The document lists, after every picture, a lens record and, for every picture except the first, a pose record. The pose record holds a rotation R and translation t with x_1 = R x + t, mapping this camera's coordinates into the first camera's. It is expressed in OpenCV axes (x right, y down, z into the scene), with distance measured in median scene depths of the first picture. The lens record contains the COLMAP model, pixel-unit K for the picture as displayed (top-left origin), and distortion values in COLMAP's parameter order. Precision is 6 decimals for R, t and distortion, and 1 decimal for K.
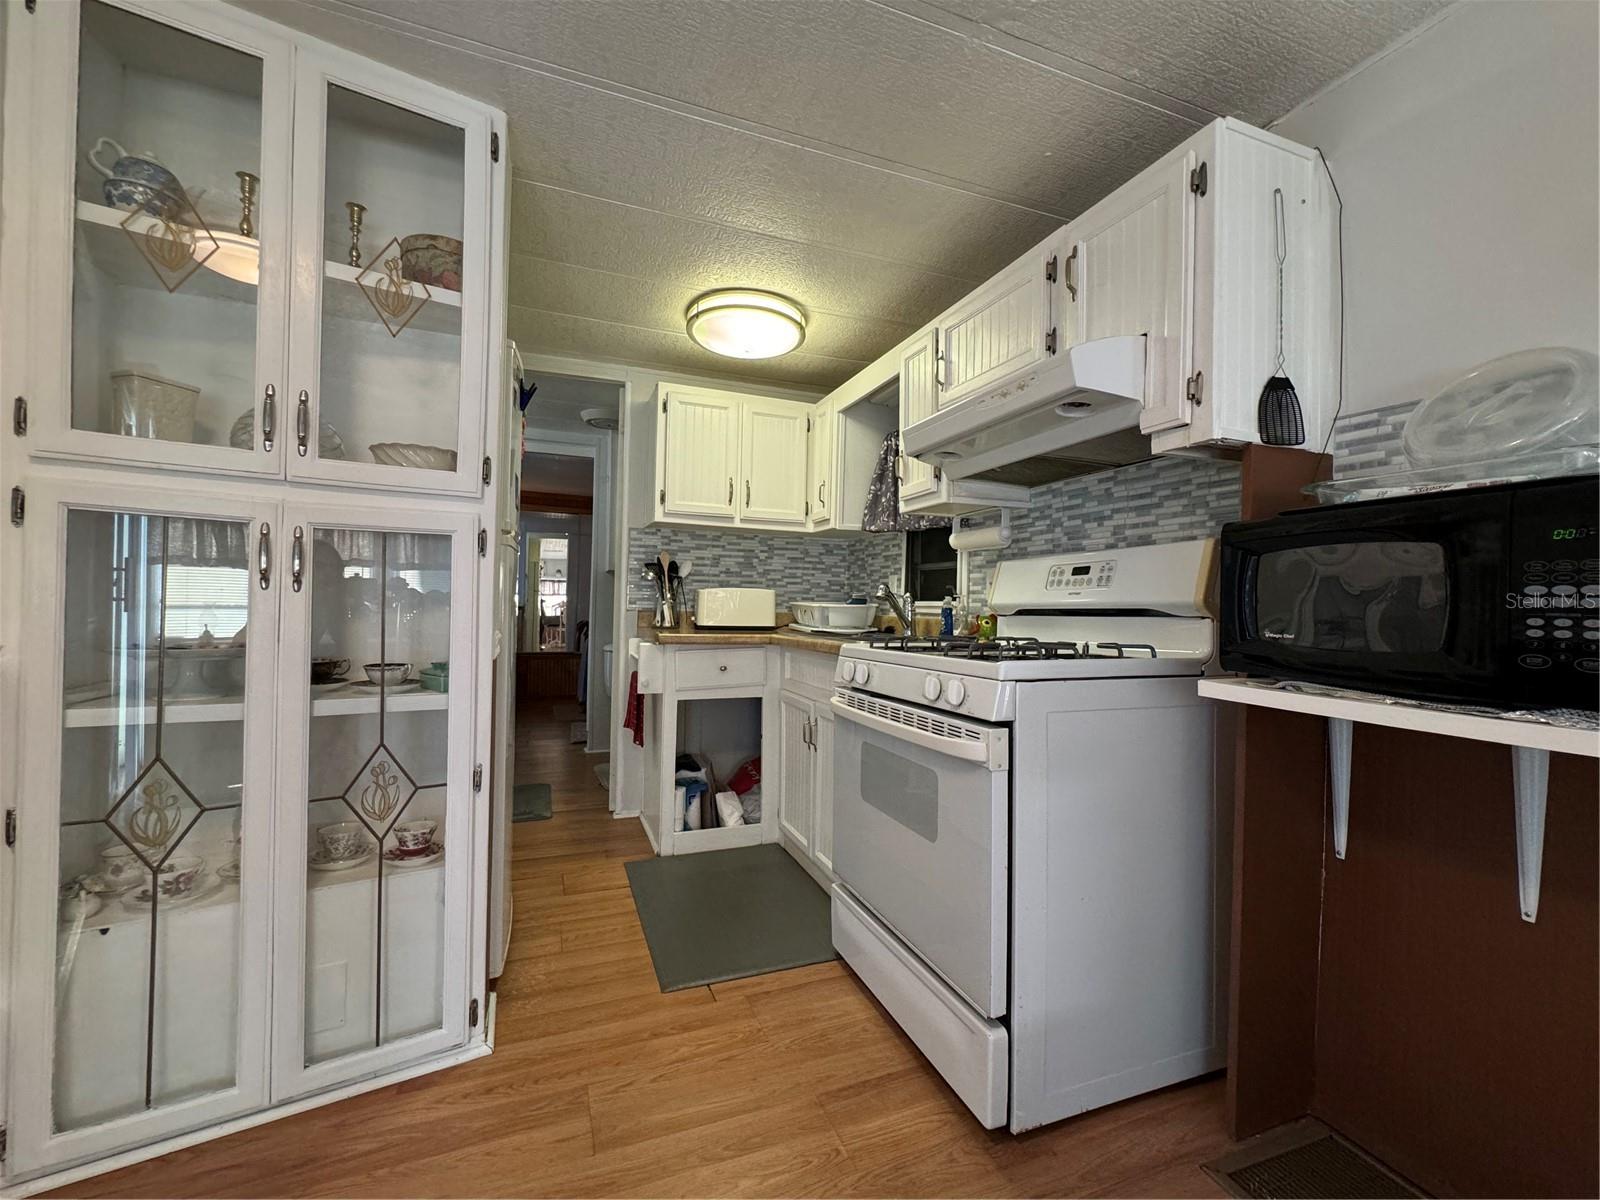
lens RADIAL K [[639.4, 0, 800.0], [0, 639.4, 600.0], [0, 0, 1]] dist [0.000589, 0.000123]
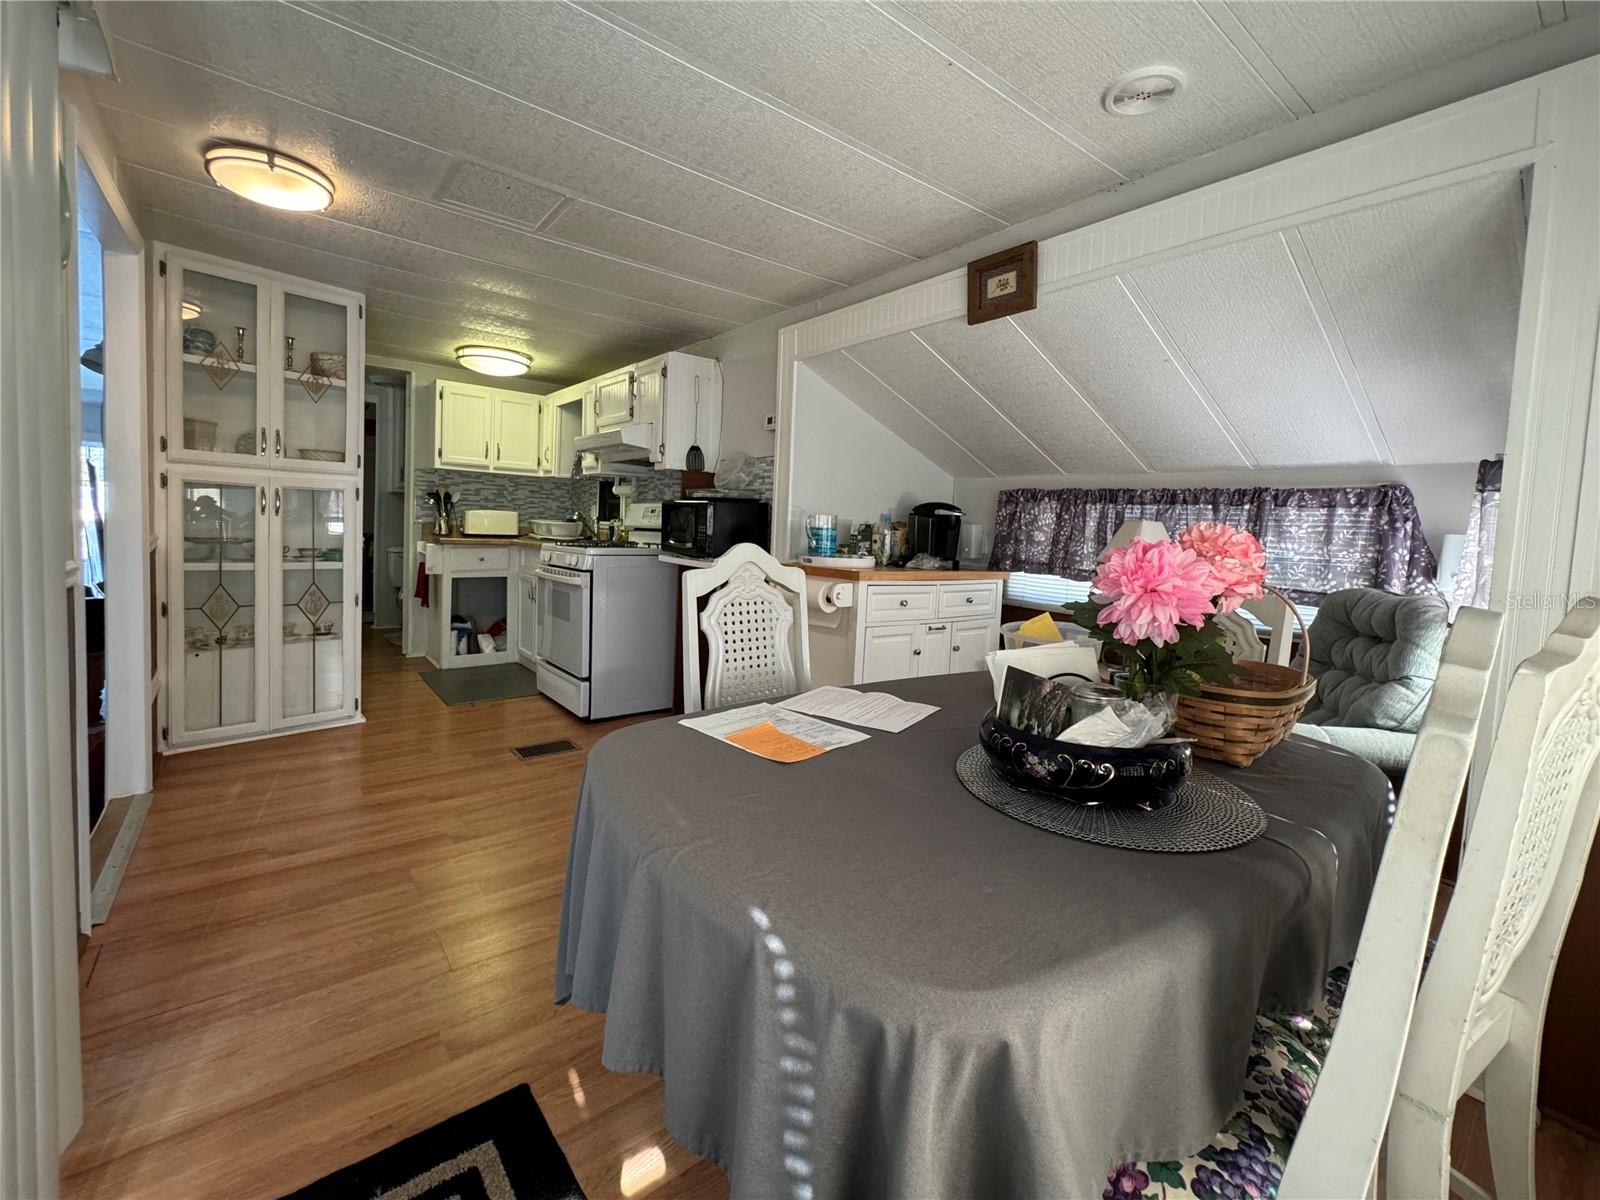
lens RADIAL K [[656.5, 0, 778.5], [0, 656.5, 558.4], [0, 0, 1]] dist [0.000438, 0.000058]
pose [[0.959490, 0.004460, 0.281707, 0.141658], [-0.024354, 0.997445, 0.067157, -0.030250], [-0.280688, -0.071297, 0.957147, -0.864802]]
